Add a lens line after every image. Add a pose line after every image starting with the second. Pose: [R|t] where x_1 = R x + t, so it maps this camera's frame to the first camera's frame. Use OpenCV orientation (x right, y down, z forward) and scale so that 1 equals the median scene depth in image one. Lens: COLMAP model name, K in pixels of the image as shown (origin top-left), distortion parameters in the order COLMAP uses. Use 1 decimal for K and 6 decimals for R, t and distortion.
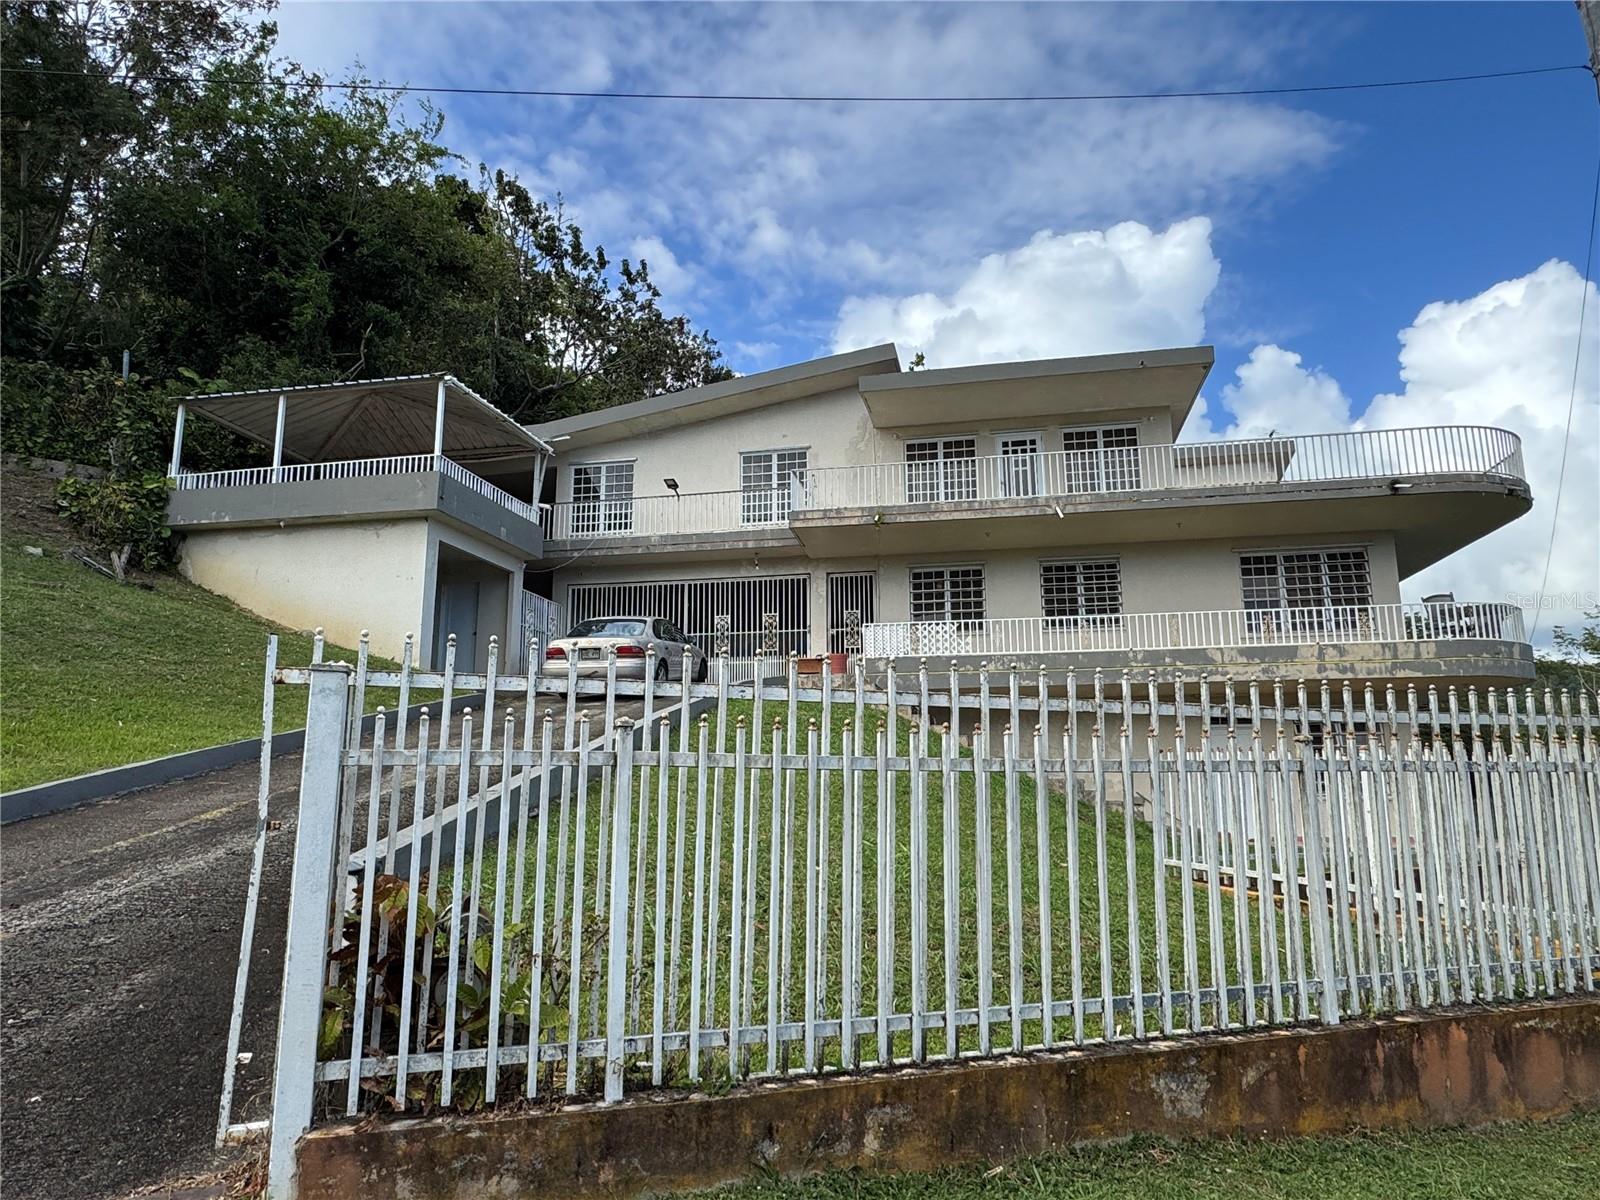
lens RADIAL K [[1049.5, 0, 784.1], [0, 1049.5, 608.4], [0, 0, 1]] dist [-0.006249, 0.011649]
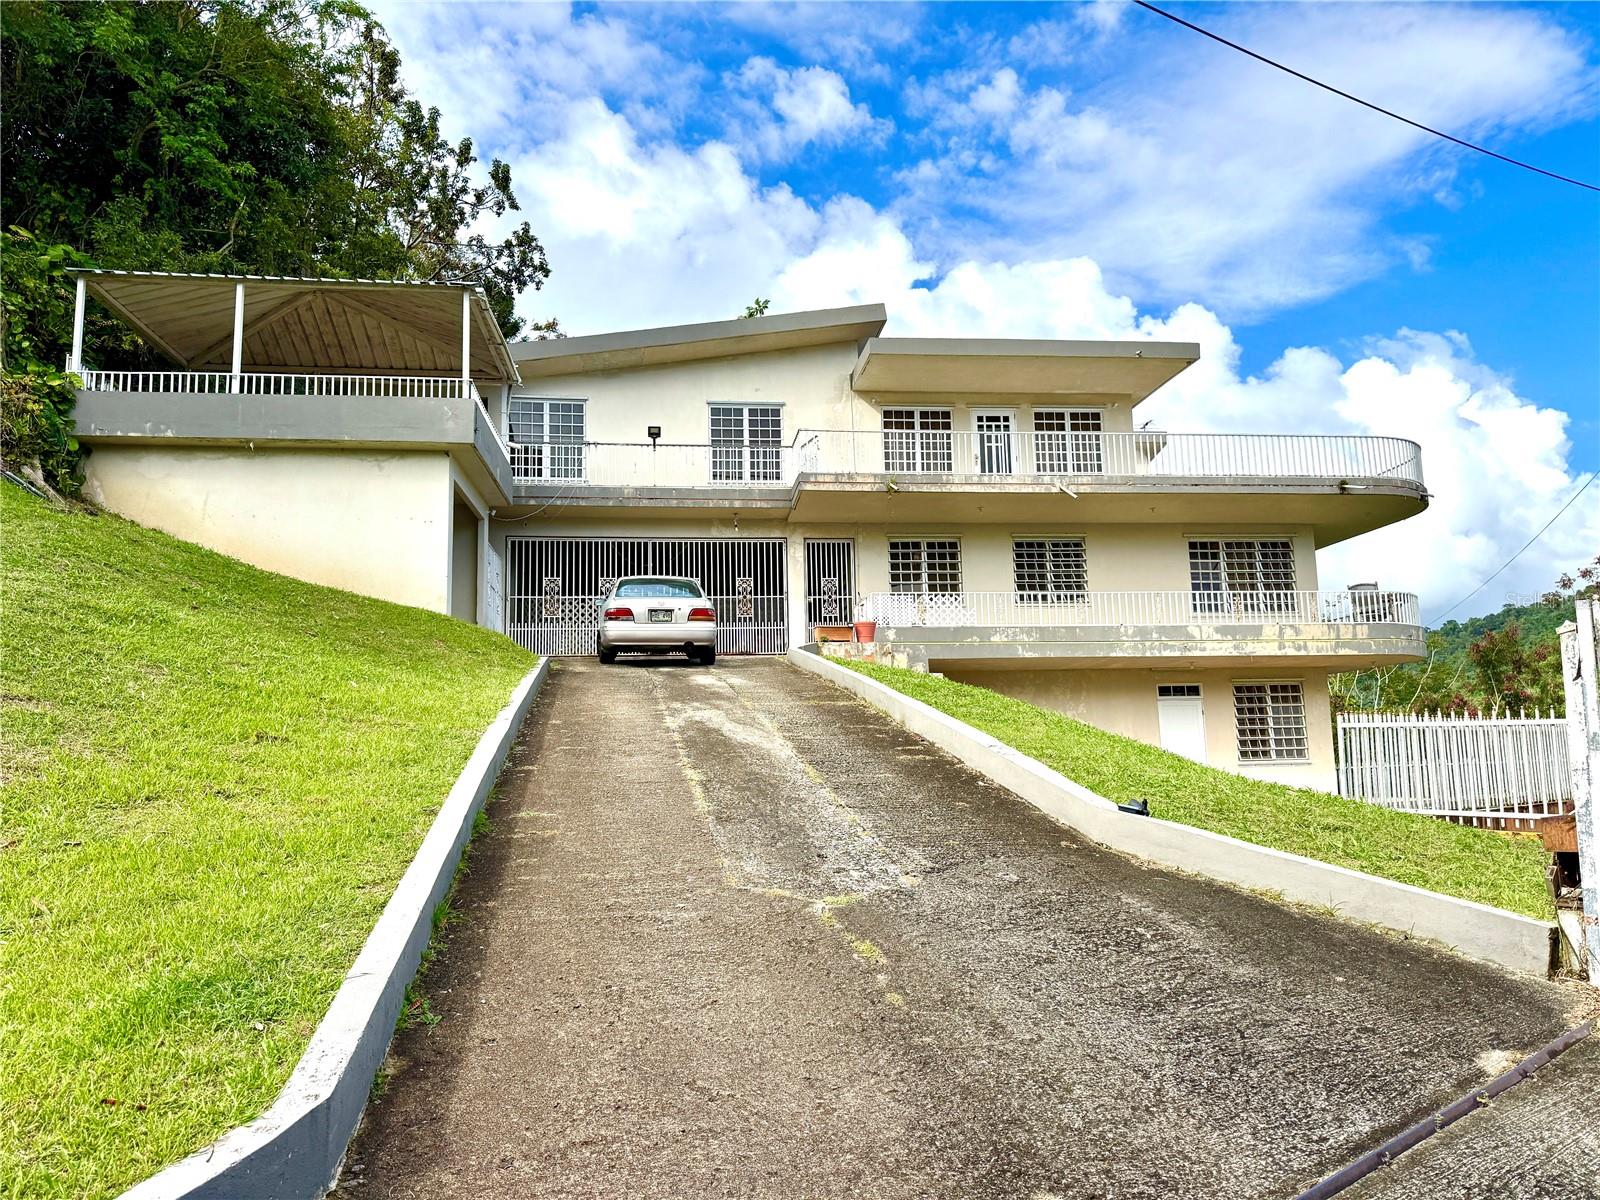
lens RADIAL K [[1134.5, 0, 798.9], [0, 1134.5, 611.6], [0, 0, 1]] dist [0.024932, -0.022612]
pose [[0.945617, 0.027952, 0.324079, -0.318746], [-0.037181, 0.999059, 0.022319, 0.011263], [-0.323150, -0.033155, 0.945767, 0.020958]]
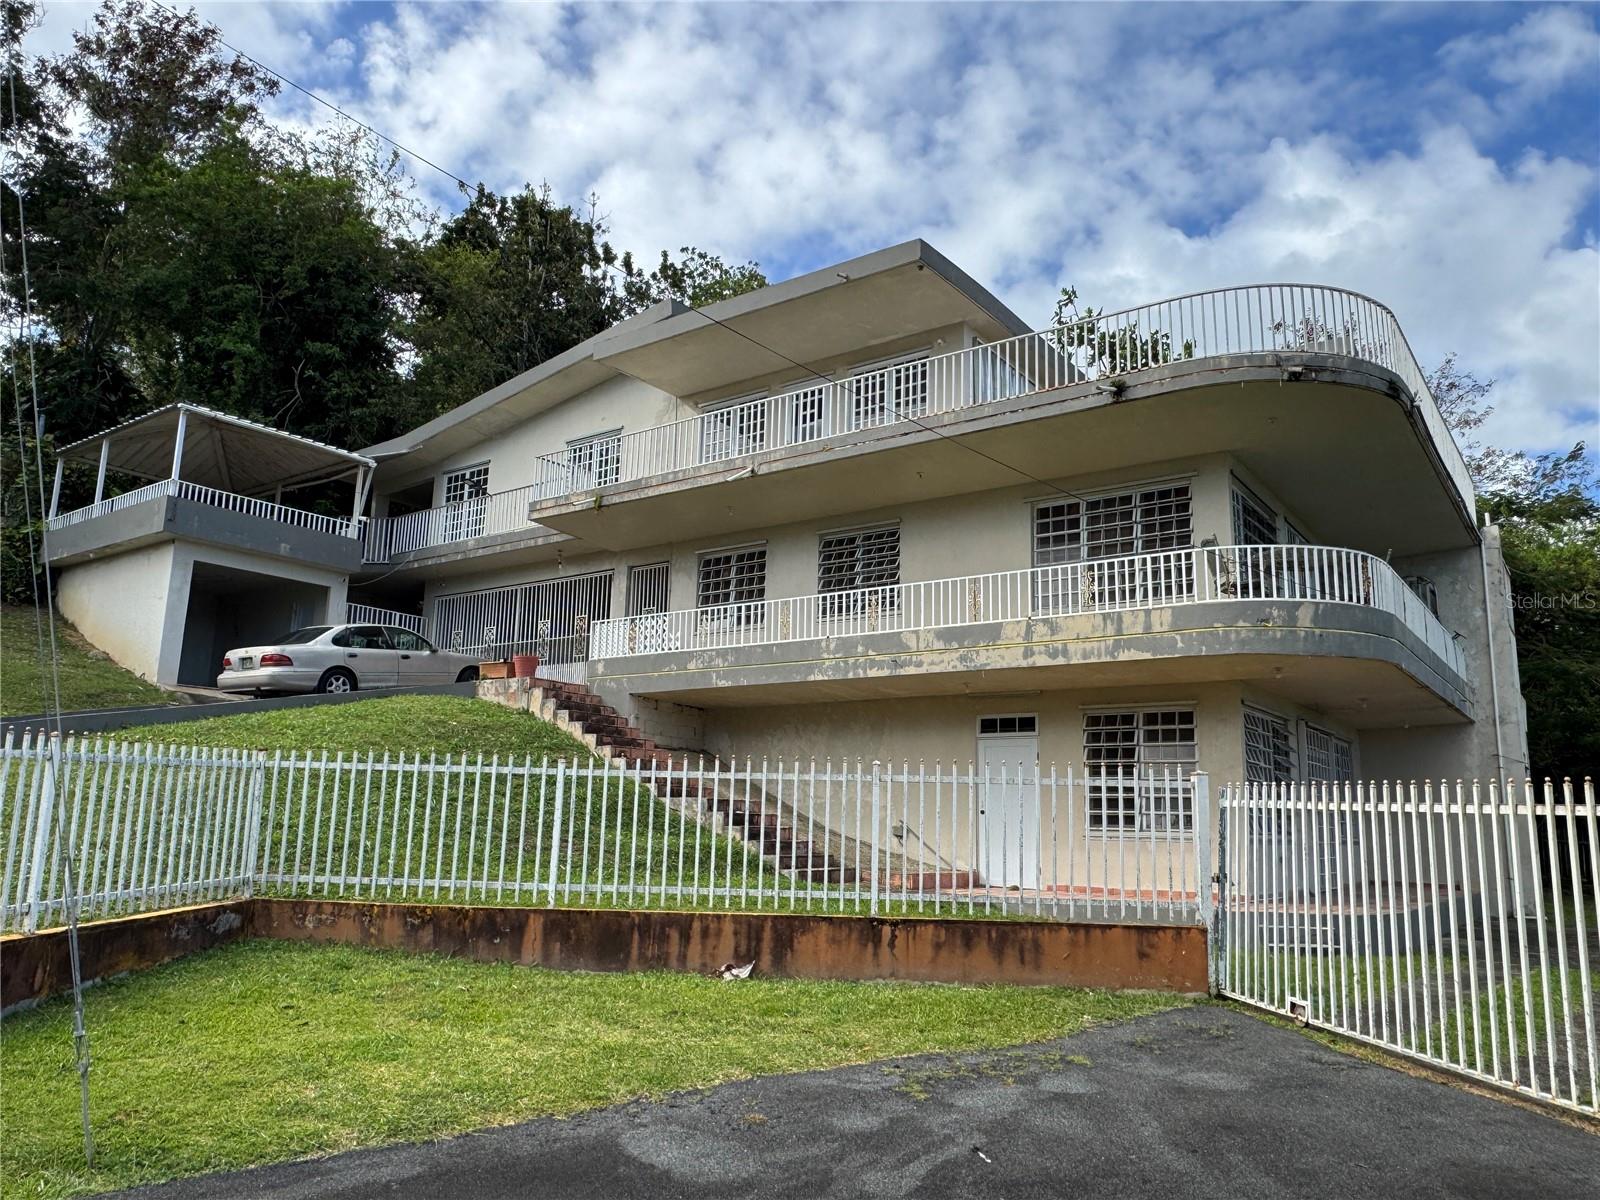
lens RADIAL K [[1134.5, 0, 790.1], [0, 1134.5, 598.9], [0, 0, 1]] dist [0.024932, -0.022612]
pose [[0.908756, -0.054661, -0.413733, 0.604649], [0.044284, 0.998418, -0.034638, 0.035322], [0.414972, 0.013156, 0.909739, 0.190467]]
